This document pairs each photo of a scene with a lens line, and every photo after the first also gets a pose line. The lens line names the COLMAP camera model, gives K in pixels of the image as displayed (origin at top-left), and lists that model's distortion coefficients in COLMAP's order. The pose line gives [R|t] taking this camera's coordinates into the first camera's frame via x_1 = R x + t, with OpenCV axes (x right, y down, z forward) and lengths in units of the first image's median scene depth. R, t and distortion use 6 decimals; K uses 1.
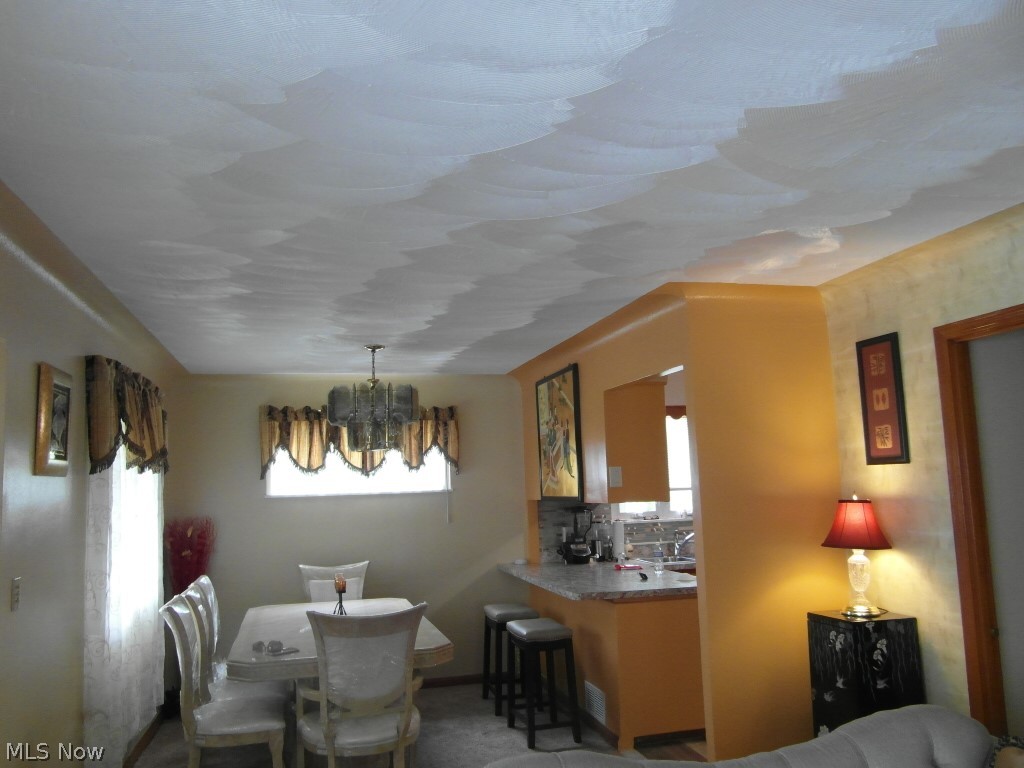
lens RADIAL K [[777.3, 0, 513.9], [0, 777.3, 378.7], [0, 0, 1]] dist [-0.059912, 0.010548]
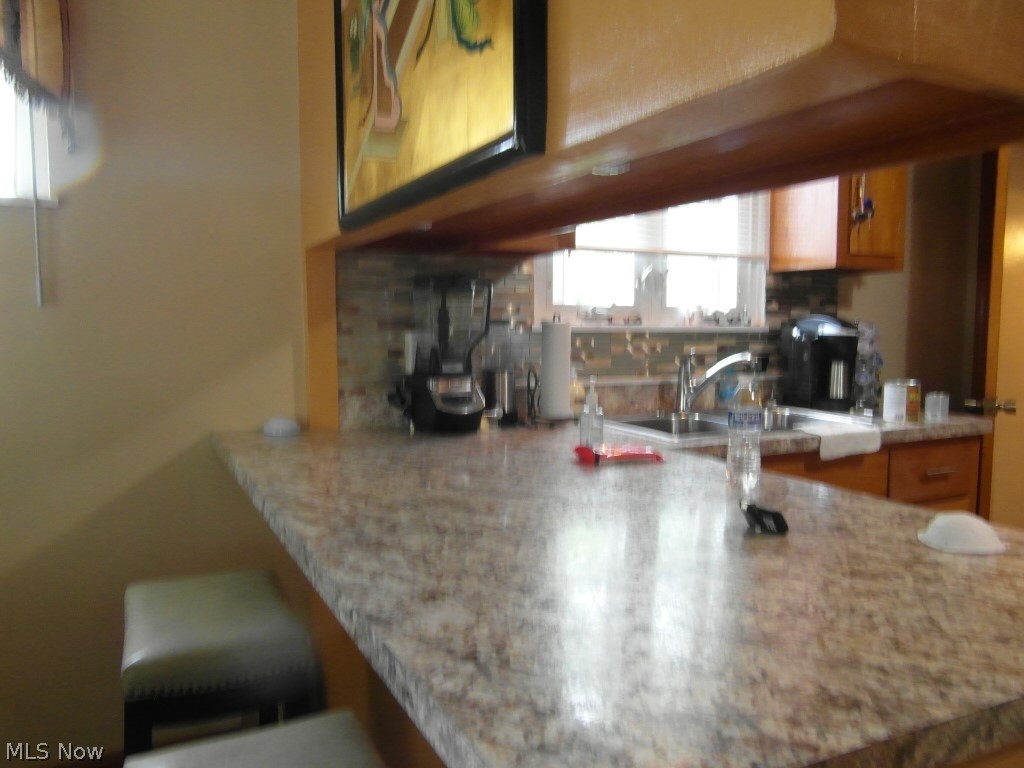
lens RADIAL K [[777.3, 0, 516.9], [0, 777.3, 391.4], [0, 0, 1]] dist [-0.059912, 0.010548]
pose [[0.975720, 0.015232, 0.218493, 0.035199], [-0.062396, 0.975573, 0.210628, 0.140262], [-0.209948, -0.219147, 0.952836, 0.644763]]
